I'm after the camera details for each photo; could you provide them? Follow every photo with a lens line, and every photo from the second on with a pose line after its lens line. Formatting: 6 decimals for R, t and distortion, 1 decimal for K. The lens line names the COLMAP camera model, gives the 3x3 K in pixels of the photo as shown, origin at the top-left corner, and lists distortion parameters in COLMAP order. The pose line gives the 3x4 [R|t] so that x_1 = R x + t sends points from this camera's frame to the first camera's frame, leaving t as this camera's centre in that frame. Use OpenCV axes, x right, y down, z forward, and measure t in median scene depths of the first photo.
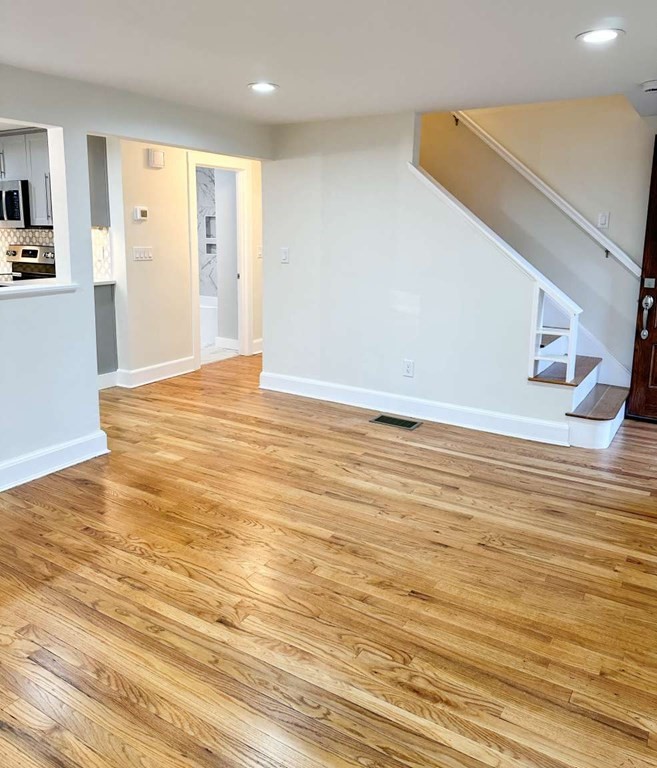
lens RADIAL K [[620.0, 0, 316.1], [0, 620.0, 323.1], [0, 0, 1]] dist [0.059309, 0.000122]
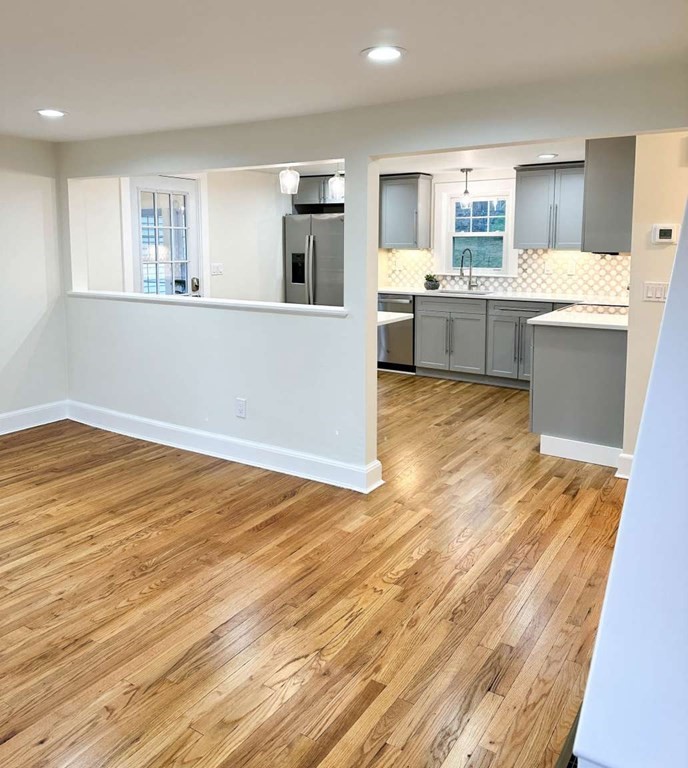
lens RADIAL K [[636.3, 0, 327.4], [0, 636.3, 316.7], [0, 0, 1]] dist [0.087196, -0.029403]
pose [[-0.026729, 0.105890, -0.994019, 0.544016], [-0.142669, 0.983790, 0.108636, -0.140456], [0.989409, 0.144719, -0.011188, 0.828730]]
